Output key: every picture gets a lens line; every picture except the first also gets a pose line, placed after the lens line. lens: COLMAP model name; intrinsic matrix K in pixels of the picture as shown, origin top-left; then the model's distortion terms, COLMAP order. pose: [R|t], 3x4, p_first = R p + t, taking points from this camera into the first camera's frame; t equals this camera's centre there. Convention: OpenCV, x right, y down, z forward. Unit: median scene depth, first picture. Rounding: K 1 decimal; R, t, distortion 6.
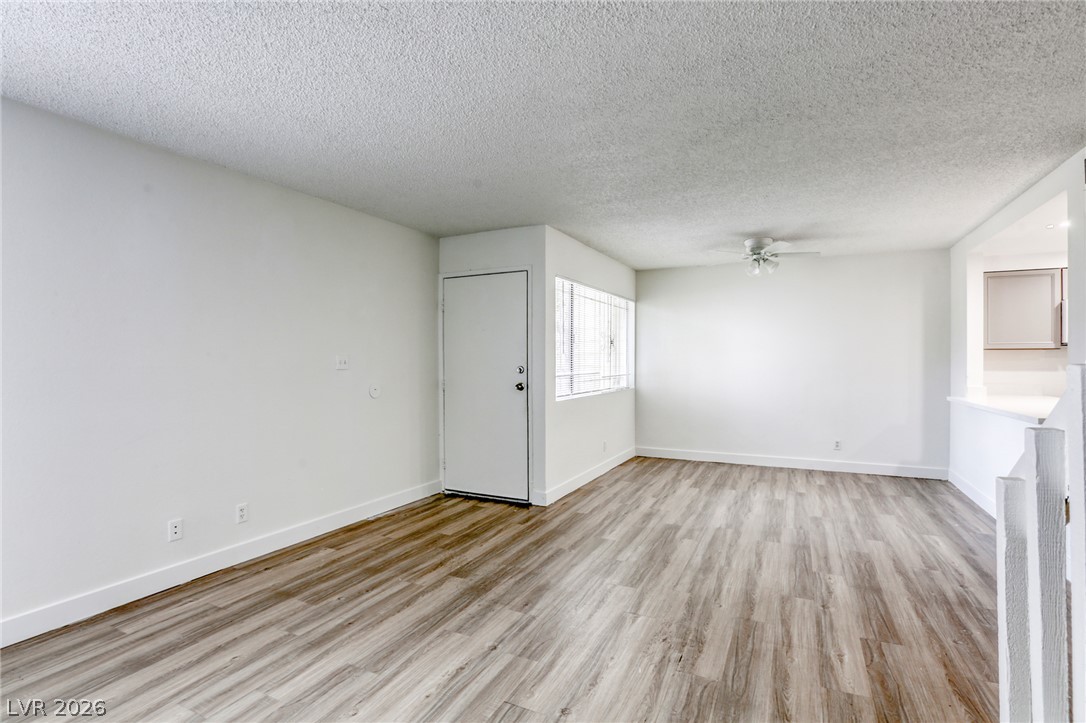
lens RADIAL K [[514.7, 0, 540.3], [0, 514.7, 360.6], [0, 0, 1]] dist [-0.054572, 0.015201]
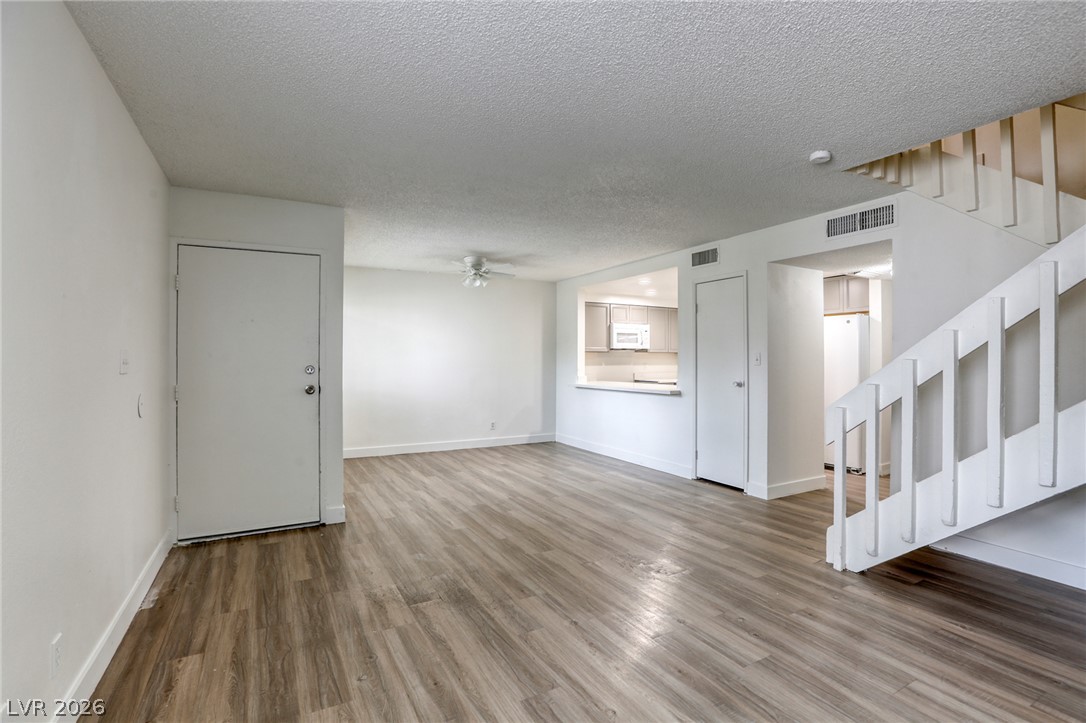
lens RADIAL K [[508.3, 0, 537.2], [0, 508.3, 358.7], [0, 0, 1]] dist [-0.054866, 0.017731]
pose [[0.573558, 0.000726, 0.819164, -0.734295], [-0.000937, 1.000000, -0.000230, -0.000908], [-0.819164, -0.000635, 0.573559, 0.320071]]
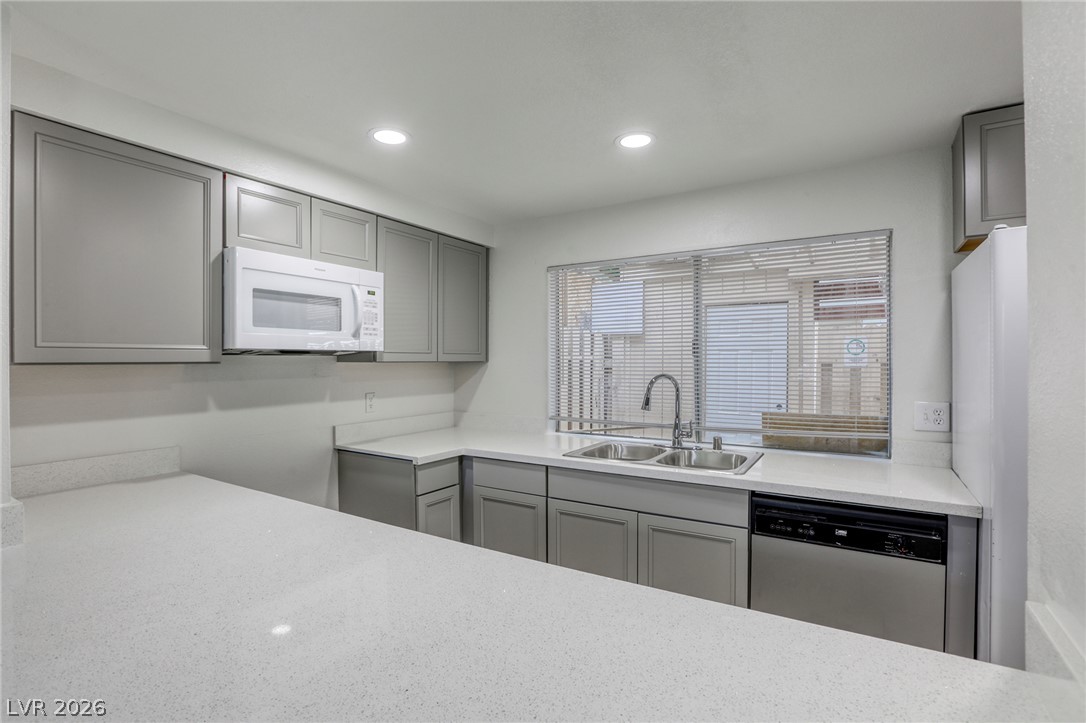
lens RADIAL K [[514.7, 0, 540.3], [0, 514.7, 360.6], [0, 0, 1]] dist [-0.054572, 0.015201]
pose [[0.092265, -0.000135, 0.995734, 0.974304], [0.002231, 0.999998, -0.000071, -0.037973], [-0.995732, 0.002228, 0.092265, 1.029224]]
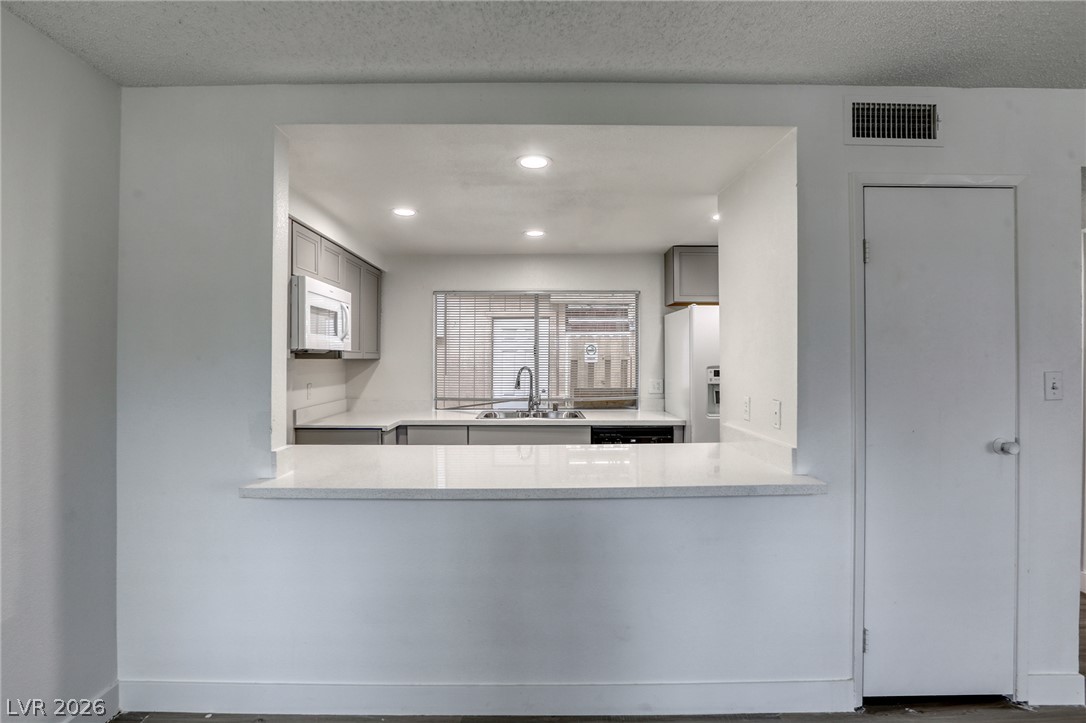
lens RADIAL K [[523.9, 0, 544.0], [0, 523.9, 356.8], [0, 0, 1]] dist [-0.021499, 0.000556]
pose [[-0.468556, 0.004139, 0.883424, 0.569230], [0.000964, 0.999991, -0.004174, -0.035583], [-0.883433, -0.001104, -0.468556, 1.515257]]
